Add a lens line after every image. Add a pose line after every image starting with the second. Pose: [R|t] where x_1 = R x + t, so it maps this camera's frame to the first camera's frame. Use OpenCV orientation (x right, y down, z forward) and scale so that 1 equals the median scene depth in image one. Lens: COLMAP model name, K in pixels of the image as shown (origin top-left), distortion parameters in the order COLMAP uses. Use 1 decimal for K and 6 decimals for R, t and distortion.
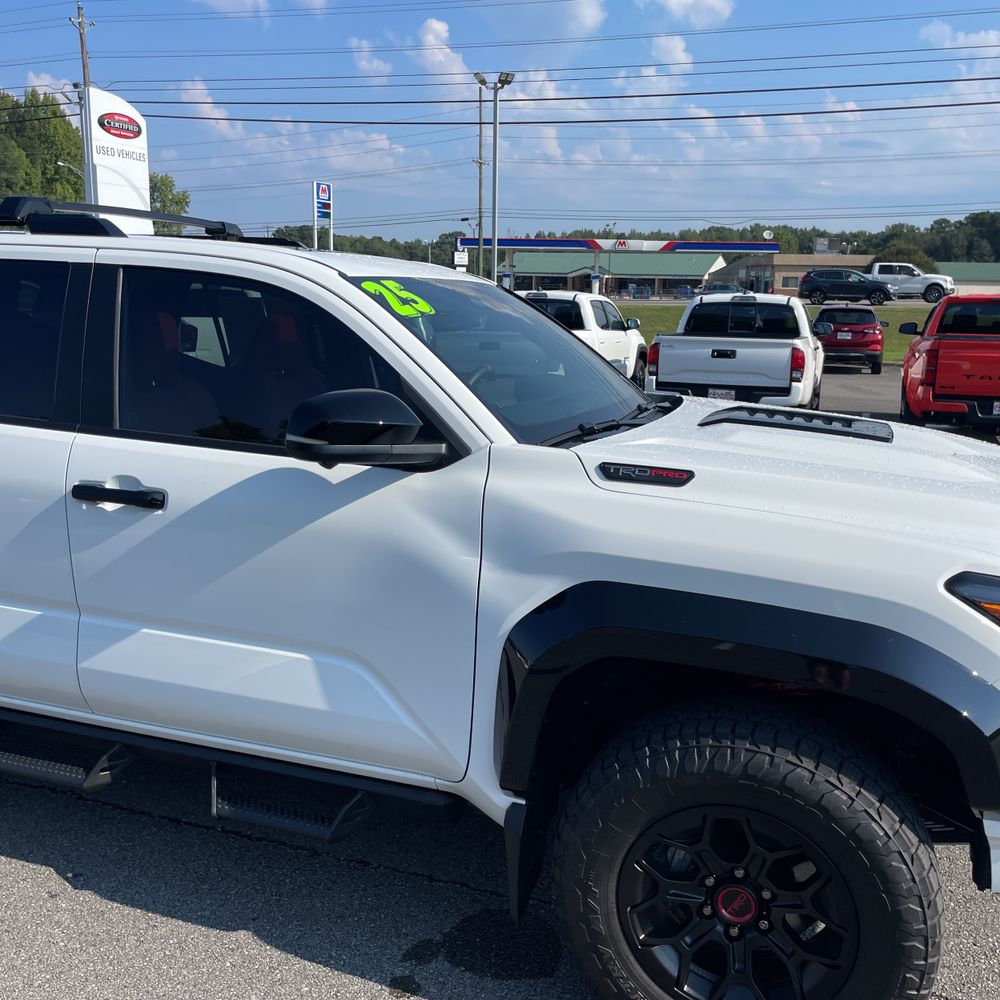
lens RADIAL K [[1016.5, 0, 498.4], [0, 1016.5, 492.4], [0, 0, 1]] dist [0.082606, -0.123895]
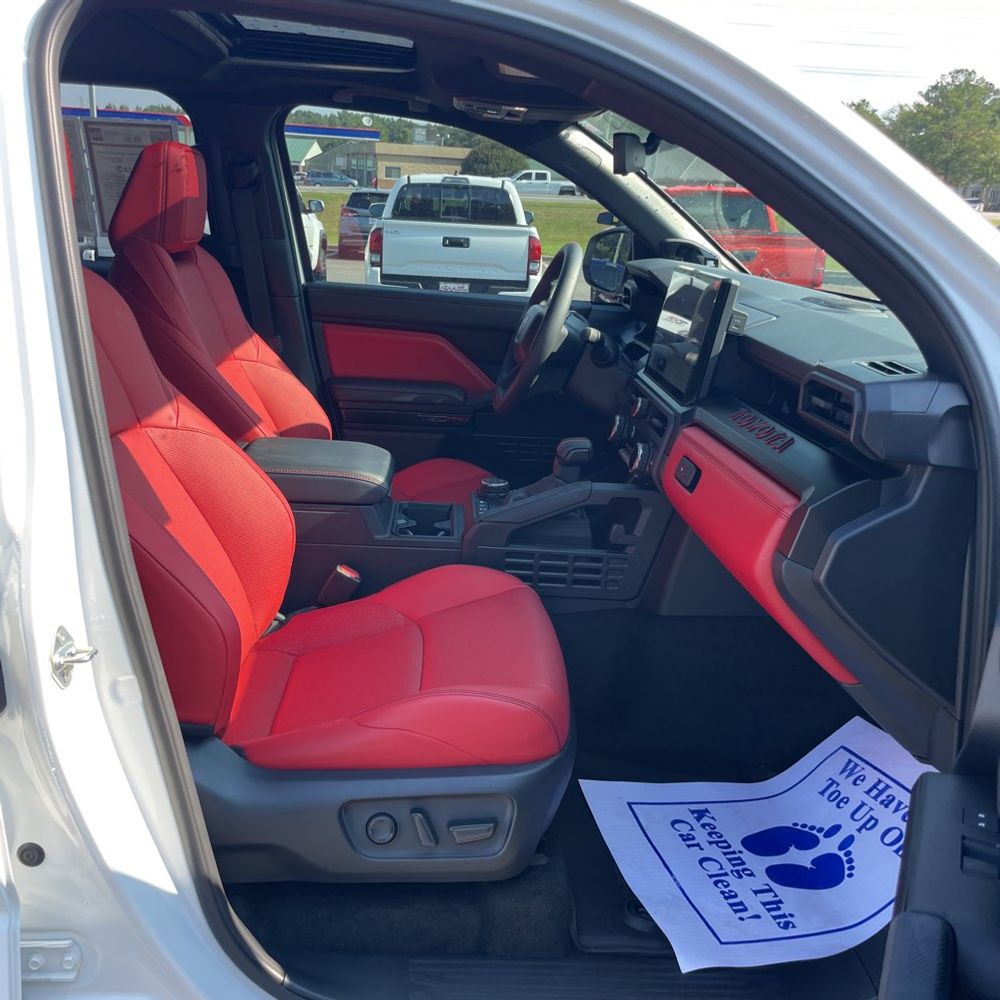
lens RADIAL K [[1016.5, 0, 498.4], [0, 1016.5, 492.4], [0, 0, 1]] dist [0.082606, -0.123895]
pose [[0.926994, -0.081537, 0.366105, -0.357006], [0.043781, 0.992935, 0.110286, -0.066105], [-0.372511, -0.086206, 0.924015, 0.607651]]
